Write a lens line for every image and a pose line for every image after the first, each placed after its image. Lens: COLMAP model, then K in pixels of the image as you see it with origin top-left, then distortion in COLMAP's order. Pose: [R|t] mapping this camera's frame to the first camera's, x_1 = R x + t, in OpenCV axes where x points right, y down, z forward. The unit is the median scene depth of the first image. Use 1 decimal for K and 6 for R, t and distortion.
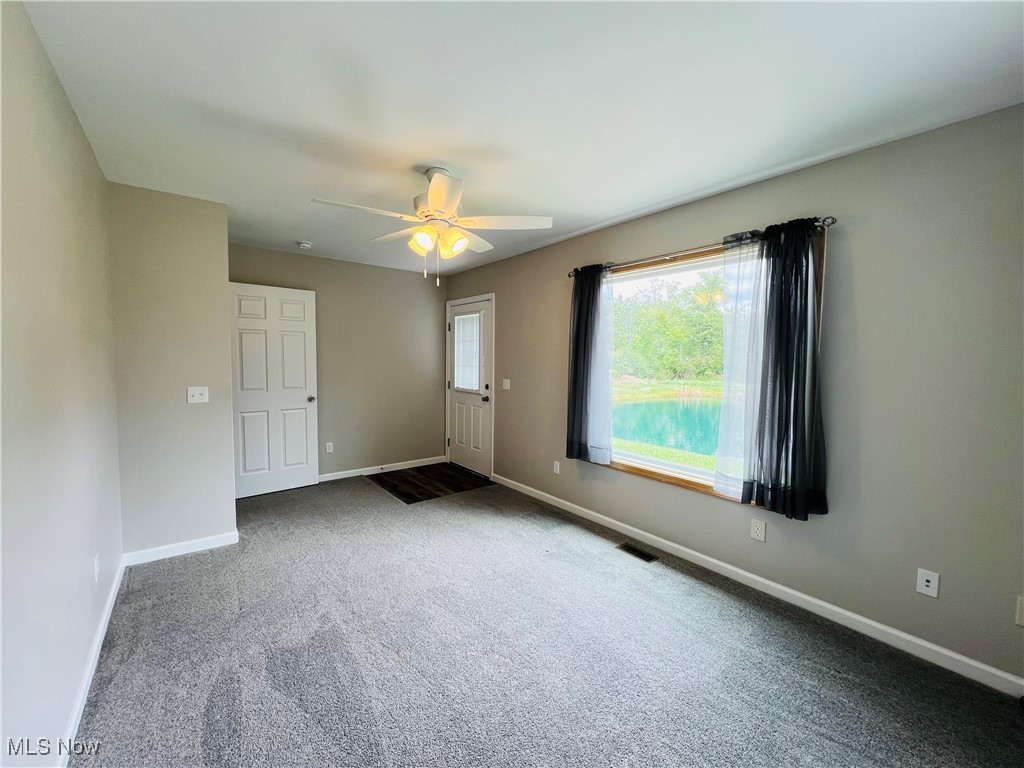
lens RADIAL K [[407.0, 0, 512.0], [0, 407.0, 384.0], [0, 0, 1]] dist [-0.001520, 0.000306]
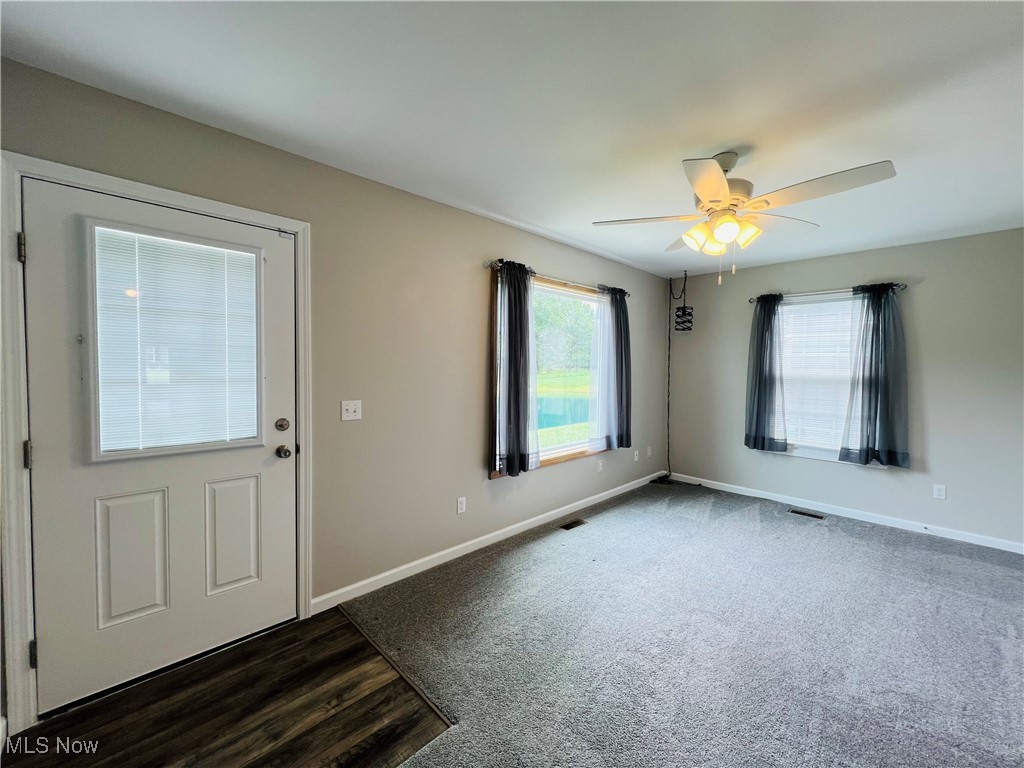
lens RADIAL K [[407.0, 0, 512.0], [0, 407.0, 384.0], [0, 0, 1]] dist [-0.001520, 0.000306]
pose [[-0.089803, -0.051608, 0.994622, -0.648357], [0.059931, 0.996567, 0.057120, -0.059438], [-0.994155, 0.064738, -0.086402, 0.959231]]
